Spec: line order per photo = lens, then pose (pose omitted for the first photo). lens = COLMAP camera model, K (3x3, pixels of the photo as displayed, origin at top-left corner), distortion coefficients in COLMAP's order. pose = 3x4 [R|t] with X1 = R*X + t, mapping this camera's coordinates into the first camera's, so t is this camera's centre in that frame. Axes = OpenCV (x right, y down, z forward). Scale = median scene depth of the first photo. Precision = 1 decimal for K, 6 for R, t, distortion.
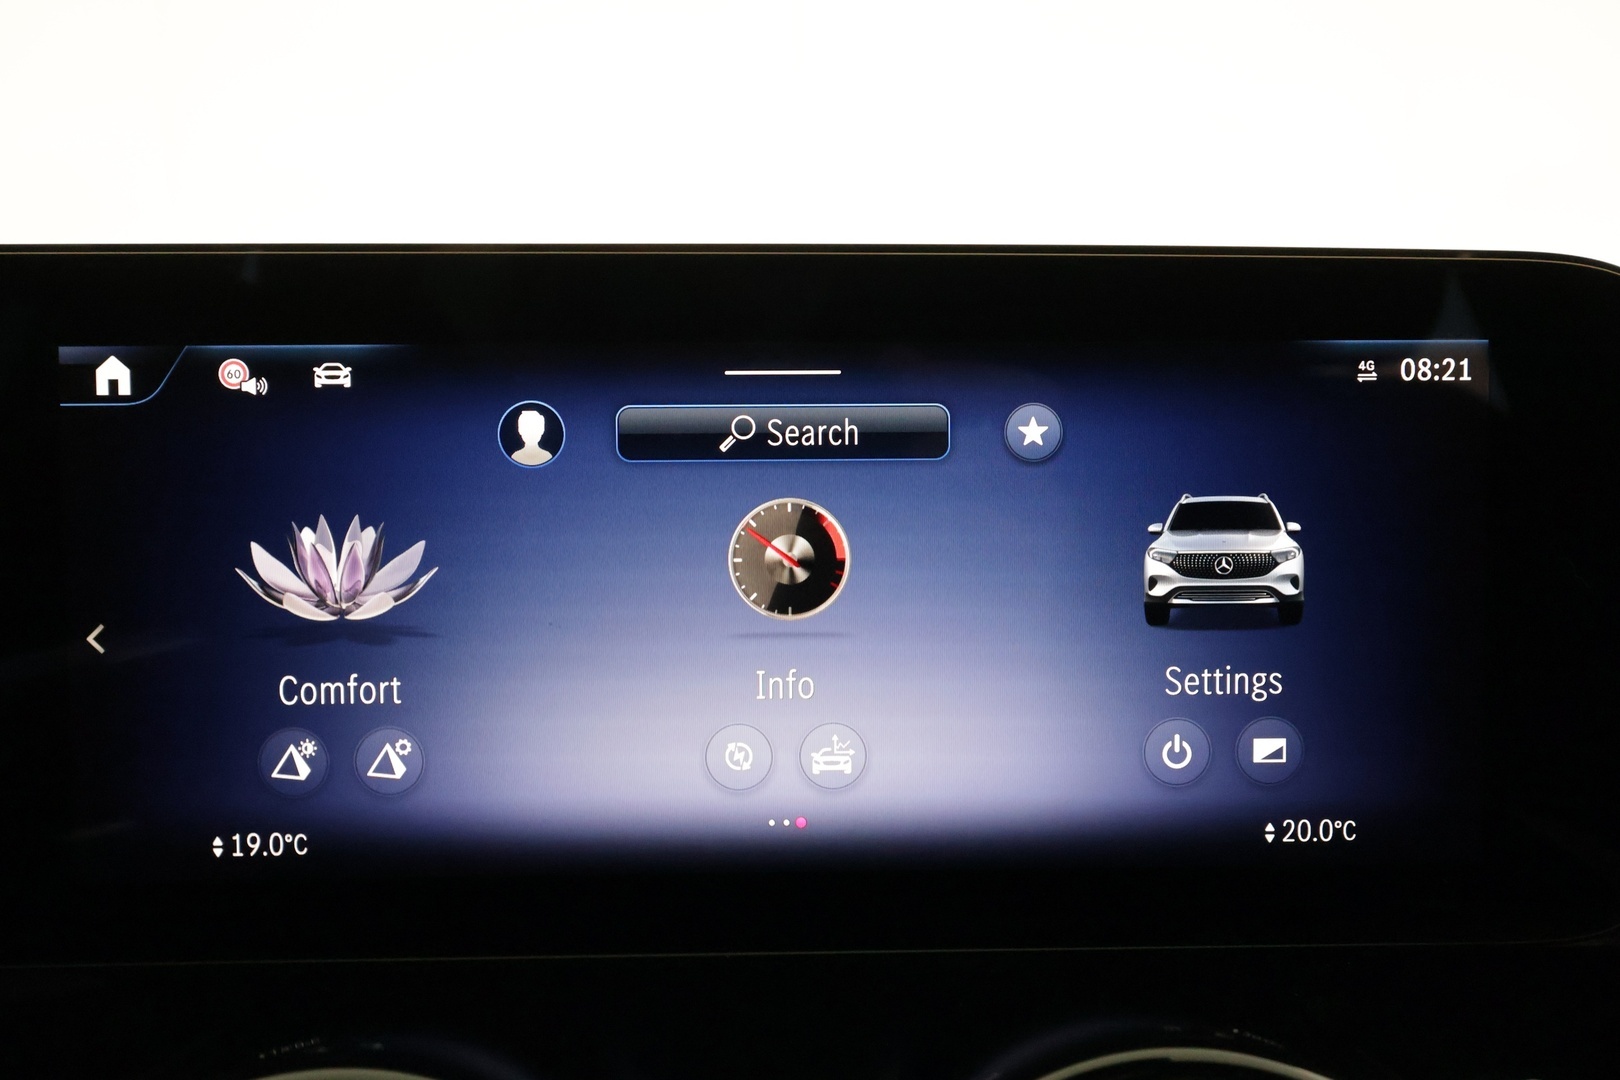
lens RADIAL K [[1296.3, 0, 850.8], [0, 1296.3, 526.5], [0, 0, 1]] dist [0.014733, 0.016801]
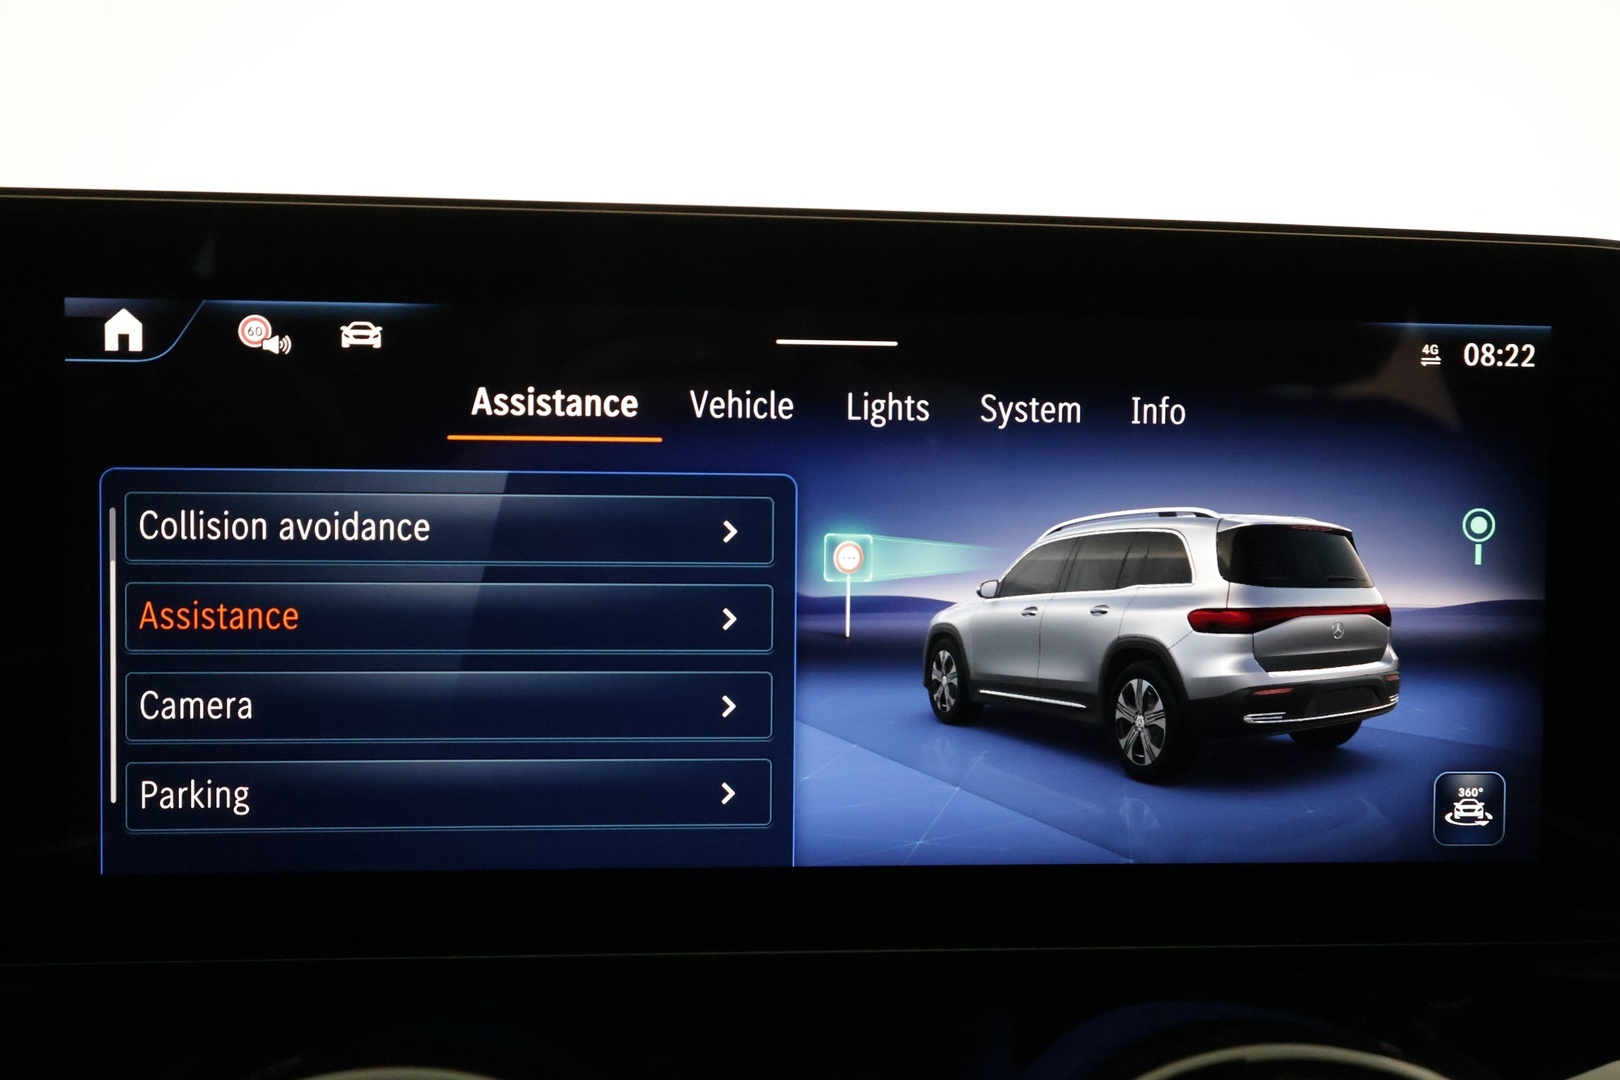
lens RADIAL K [[1354.7, 0, 783.5], [0, 1354.7, 508.5], [0, 0, 1]] dist [0.028599, -0.007317]
pose [[0.998504, 0.017064, 0.051945, -0.142012], [-0.017292, 0.999843, 0.003940, 0.000163], [-0.051869, -0.004832, 0.998642, 0.000076]]
